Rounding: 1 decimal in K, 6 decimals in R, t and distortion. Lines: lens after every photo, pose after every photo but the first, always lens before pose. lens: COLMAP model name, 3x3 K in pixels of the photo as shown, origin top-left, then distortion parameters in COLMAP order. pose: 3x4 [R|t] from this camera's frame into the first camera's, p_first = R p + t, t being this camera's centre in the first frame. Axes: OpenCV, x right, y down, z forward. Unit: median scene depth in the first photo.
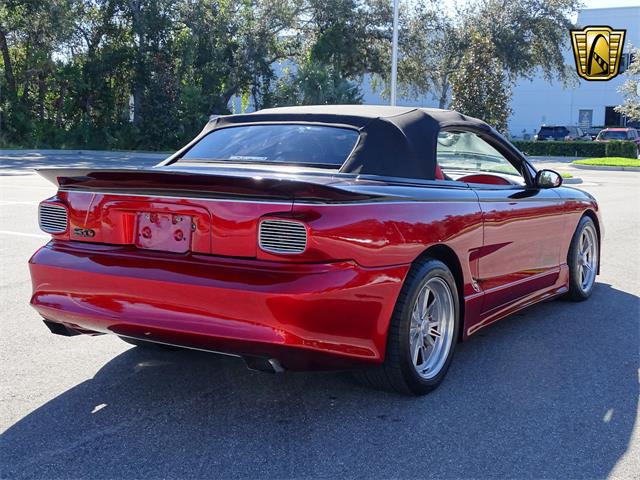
lens RADIAL K [[858.0, 0, 320.0], [0, 858.0, 240.0], [0, 0, 1]] dist [0.000599, 0.013674]
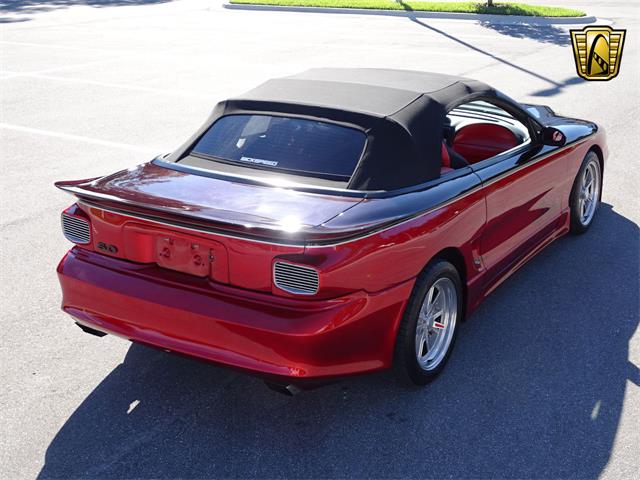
lens RADIAL K [[858.0, 0, 320.0], [0, 858.0, 240.0], [0, 0, 1]] dist [0.000599, 0.013674]
pose [[0.999706, -0.021066, -0.011984, 0.000168], [0.023113, 0.977452, 0.209891, -0.234034], [0.007292, -0.210106, 0.977651, -0.030756]]
